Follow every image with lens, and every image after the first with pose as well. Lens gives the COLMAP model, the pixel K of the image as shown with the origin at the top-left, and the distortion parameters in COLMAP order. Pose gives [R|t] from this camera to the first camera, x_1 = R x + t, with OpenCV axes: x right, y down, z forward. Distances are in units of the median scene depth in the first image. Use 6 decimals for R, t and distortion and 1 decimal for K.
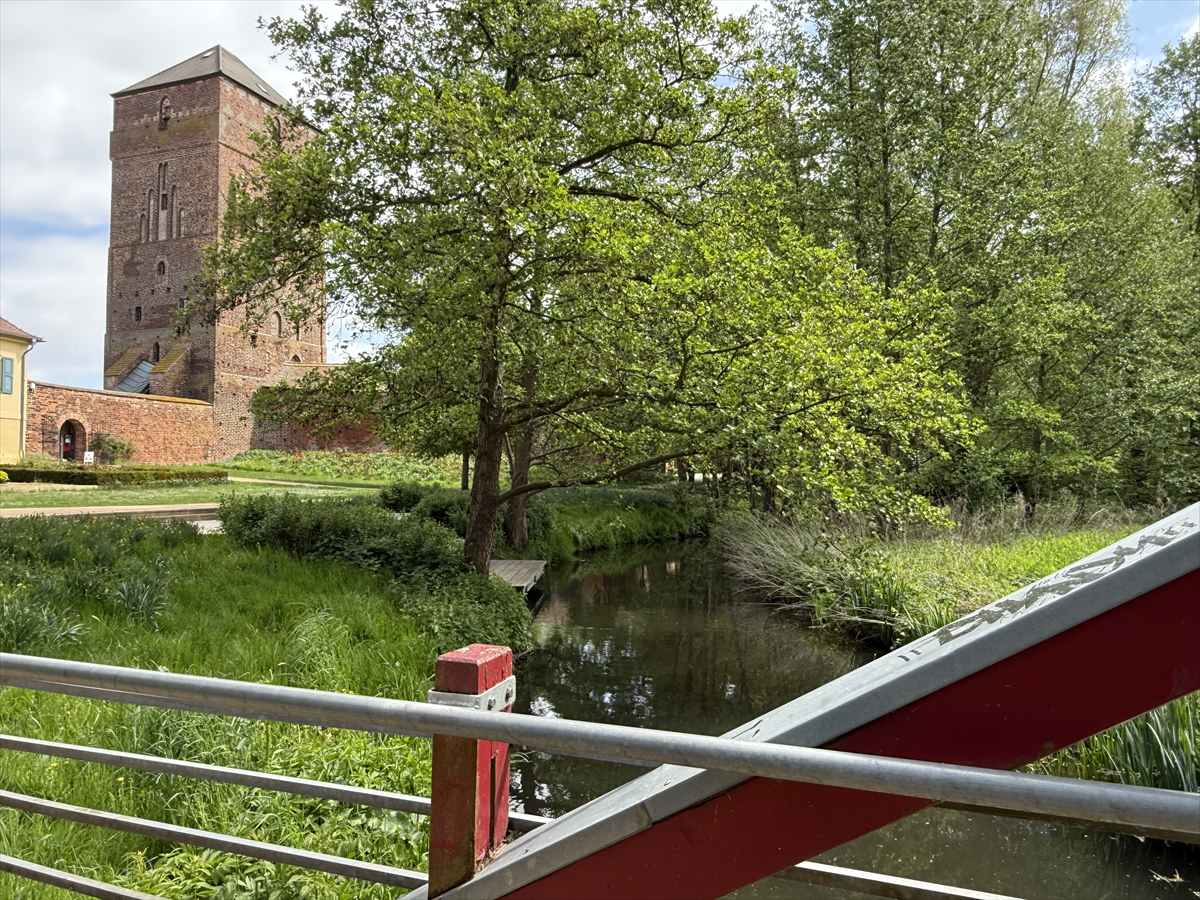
lens RADIAL K [[825.7, 0, 600.0], [0, 825.7, 450.0], [0, 0, 1]] dist [0.003250, -0.002225]
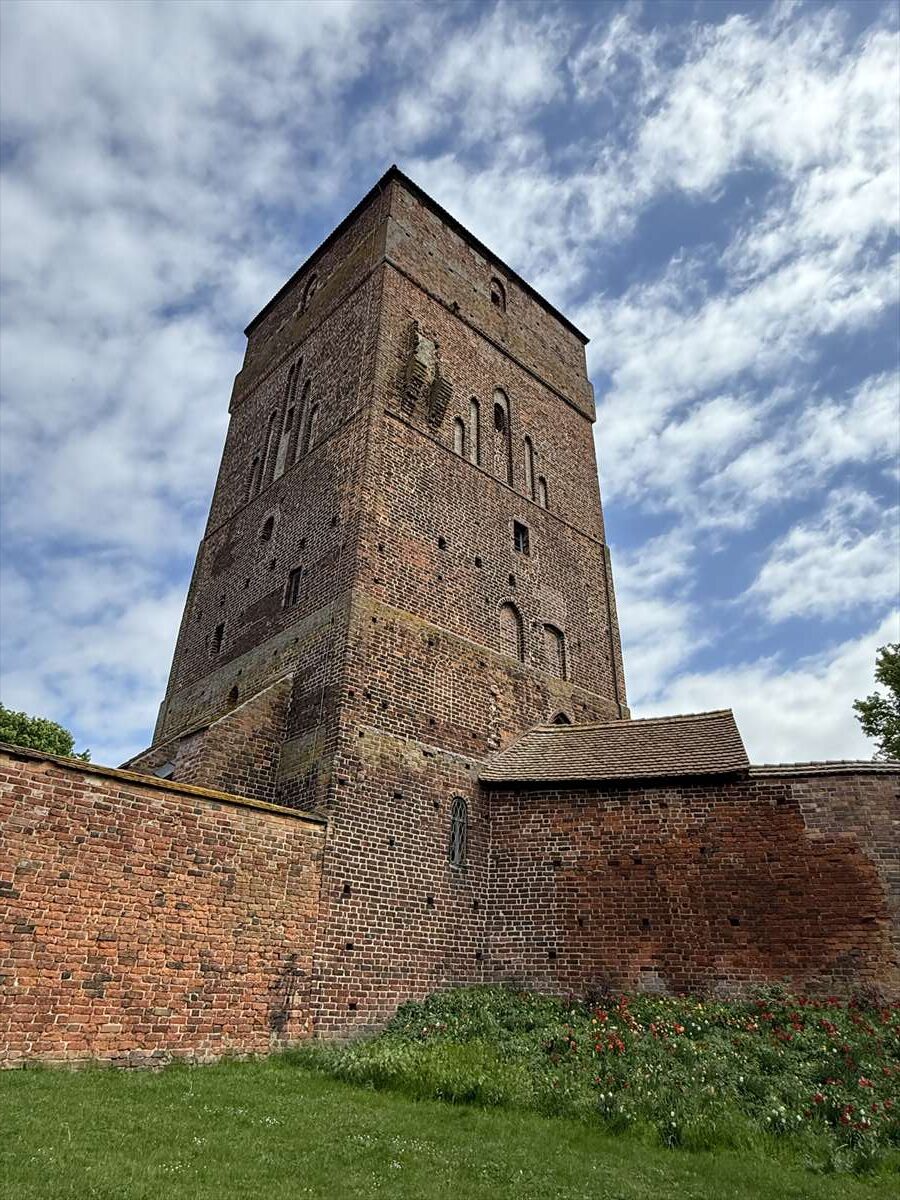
lens RADIAL K [[748.5, 0, 442.2], [0, 748.5, 592.6], [0, 0, 1]] dist [-0.001791, -0.002050]
pose [[0.894213, -0.205407, -0.397734, -0.292968], [-0.006762, 0.882207, -0.470813, -0.000045], [0.447592, 0.423696, 0.787492, 0.739874]]
